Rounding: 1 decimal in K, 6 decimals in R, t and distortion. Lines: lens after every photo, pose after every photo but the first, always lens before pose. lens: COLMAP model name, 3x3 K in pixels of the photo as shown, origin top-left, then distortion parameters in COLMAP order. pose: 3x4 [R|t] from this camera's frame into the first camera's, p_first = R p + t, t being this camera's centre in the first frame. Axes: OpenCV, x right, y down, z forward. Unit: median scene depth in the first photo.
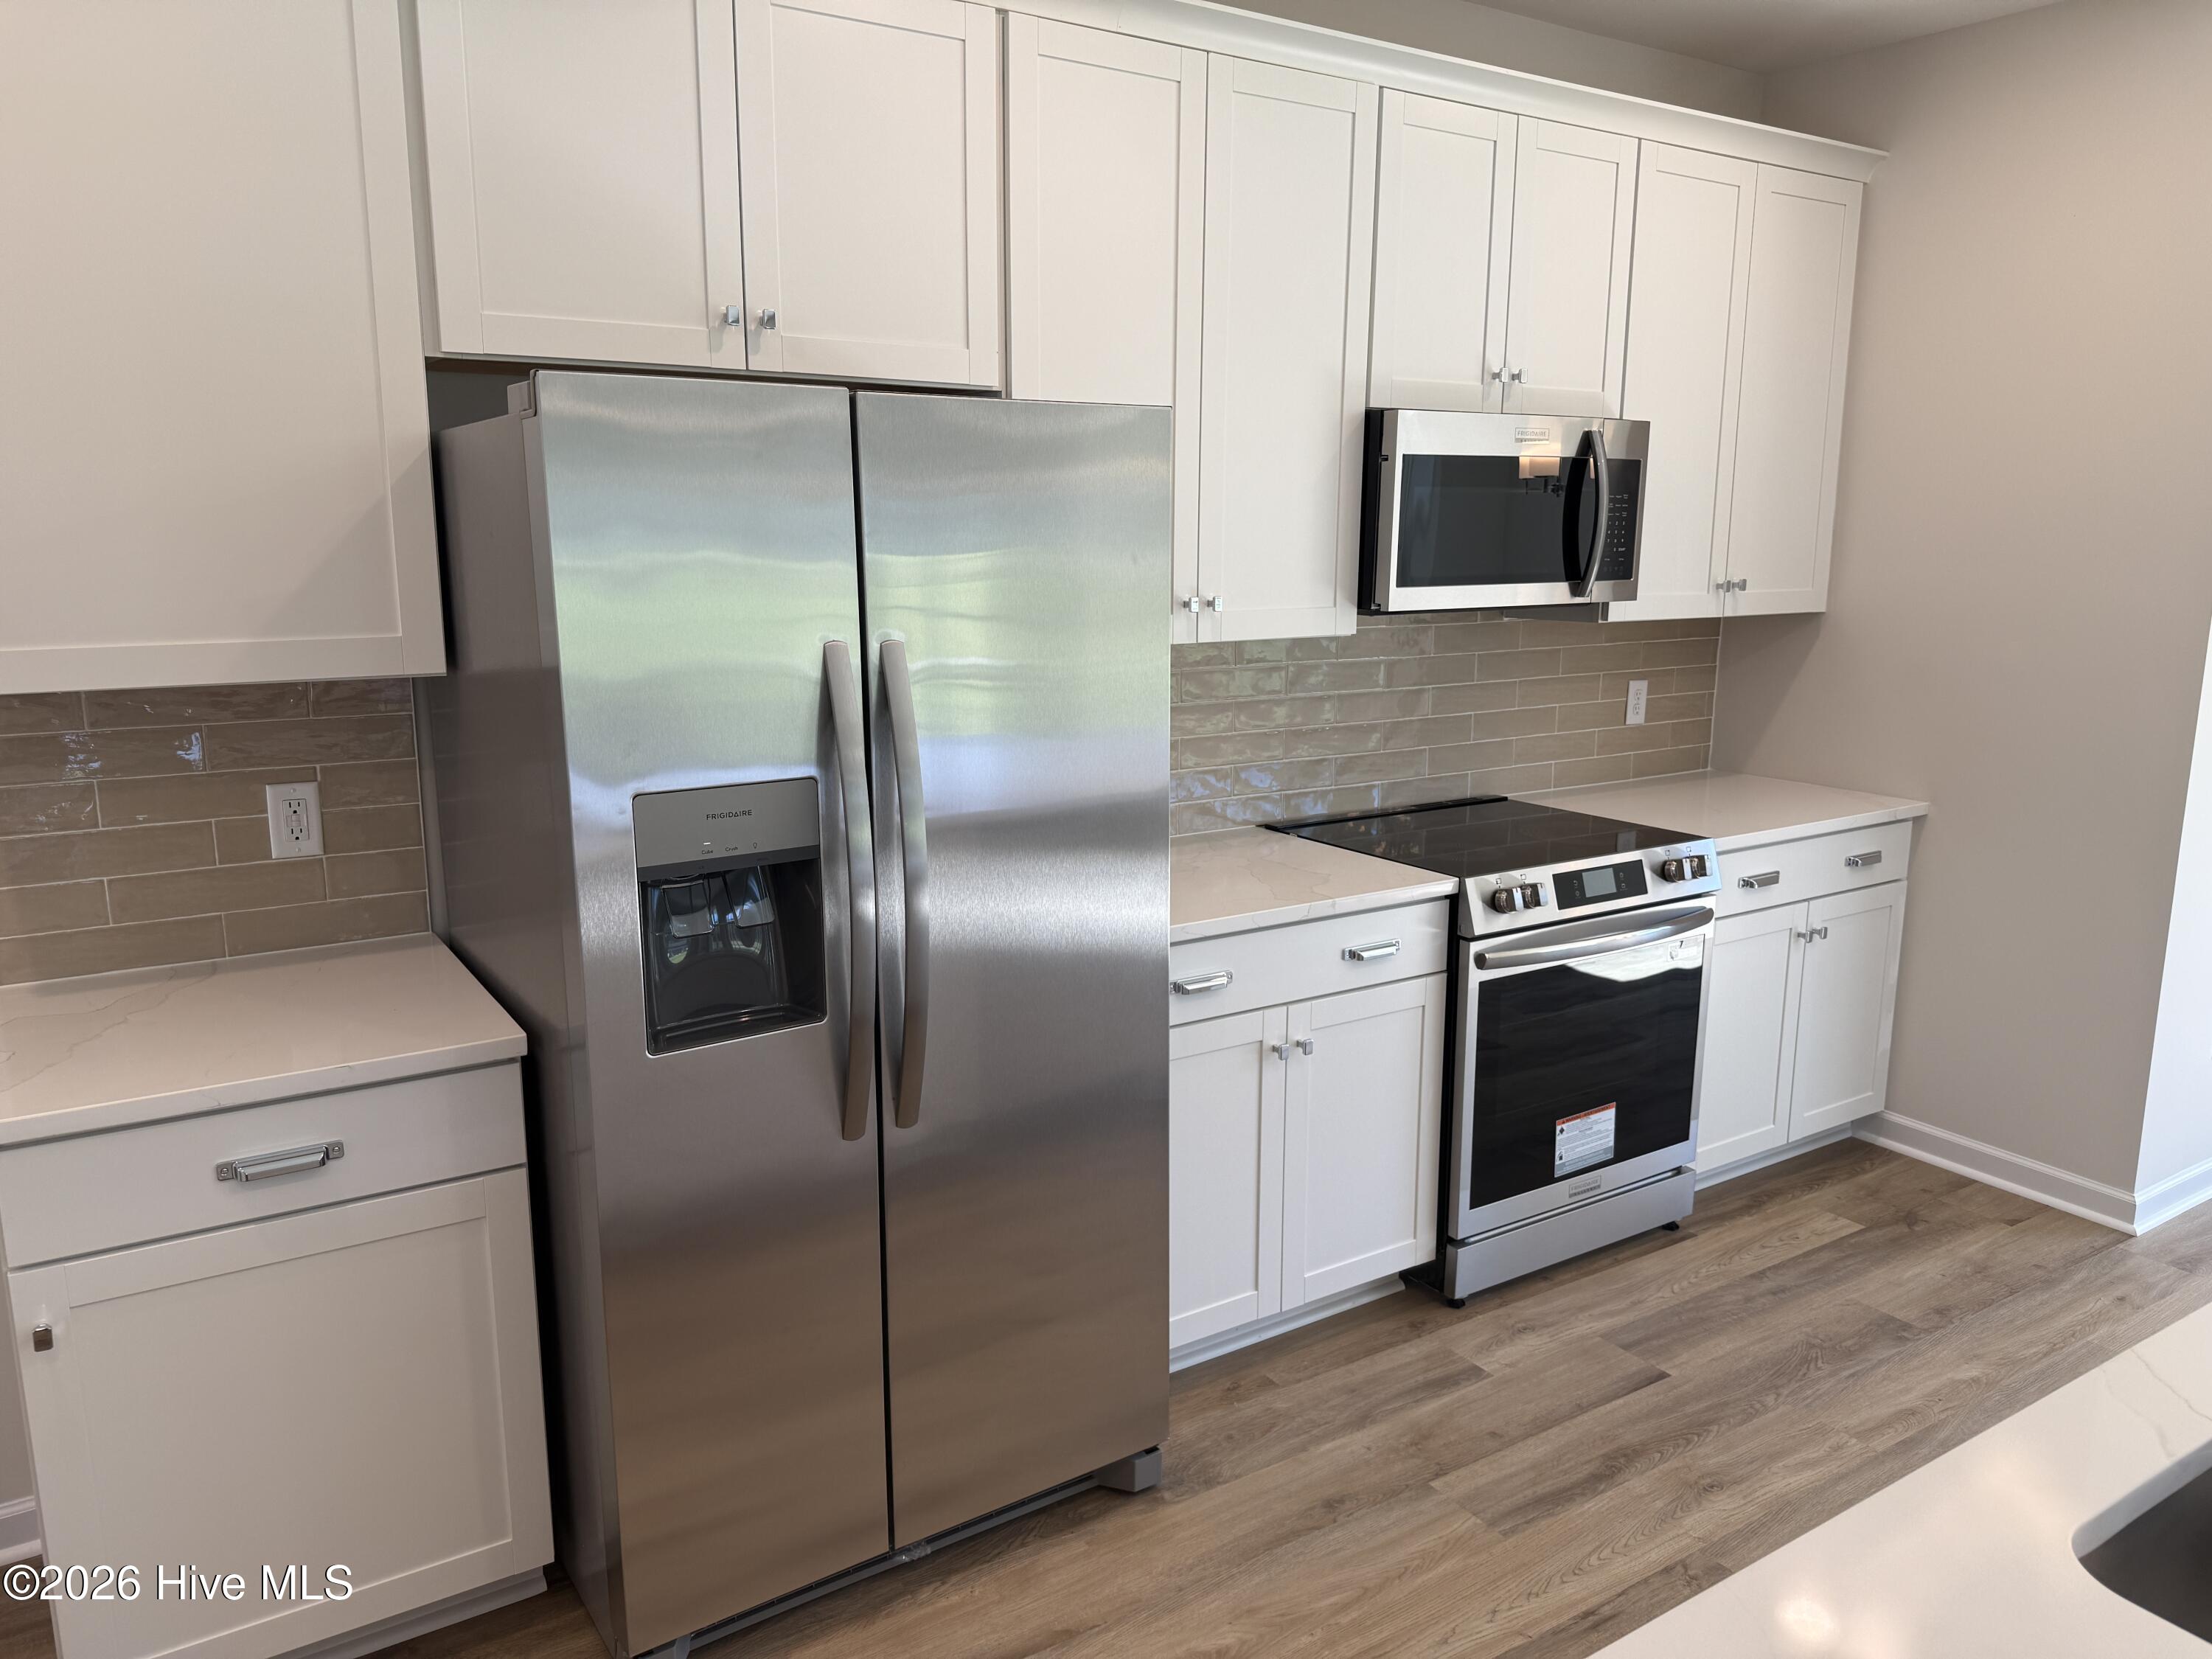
lens RADIAL K [[1559.8, 0, 1116.6], [0, 1559.8, 833.4], [0, 0, 1]] dist [0.098436, -0.151266]
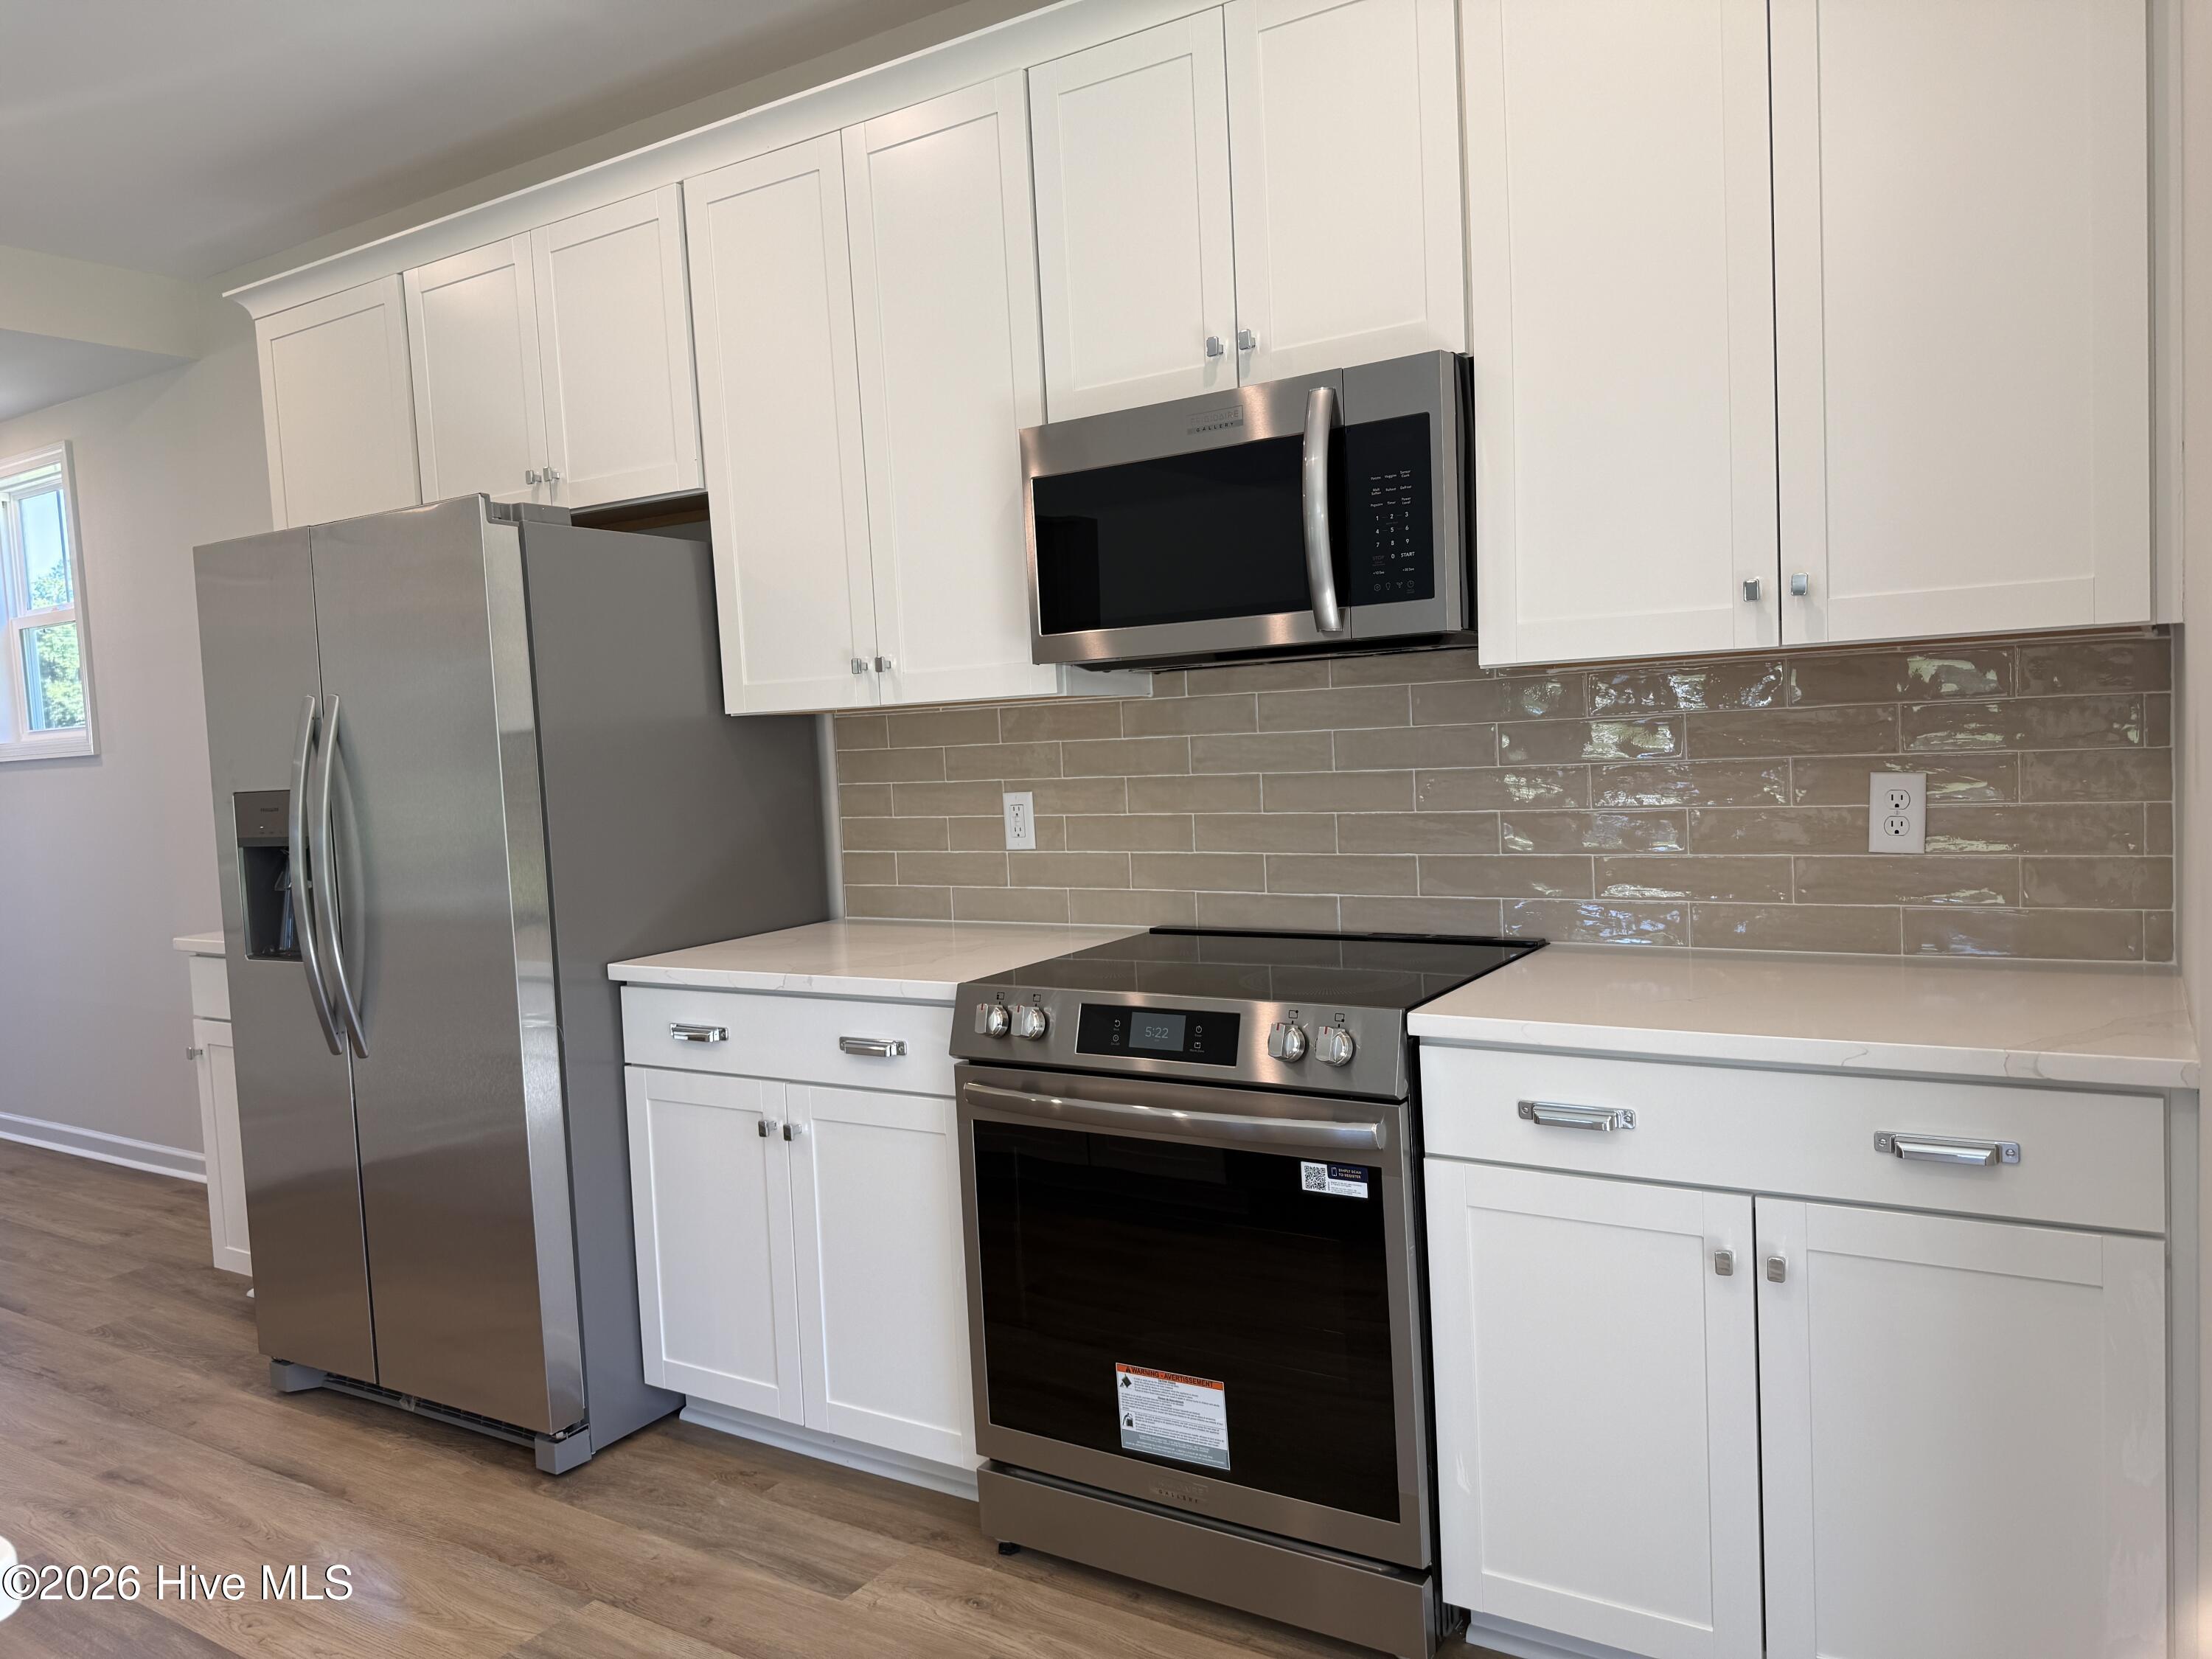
lens RADIAL K [[1589.5, 0, 1108.6], [0, 1589.5, 836.4], [0, 0, 1]] dist [0.022733, -0.000035]
pose [[0.401571, 0.038850, -0.915004, 0.994491], [-0.128851, 0.991559, -0.014448, -0.044317], [0.906719, 0.123701, 0.403187, 0.731204]]
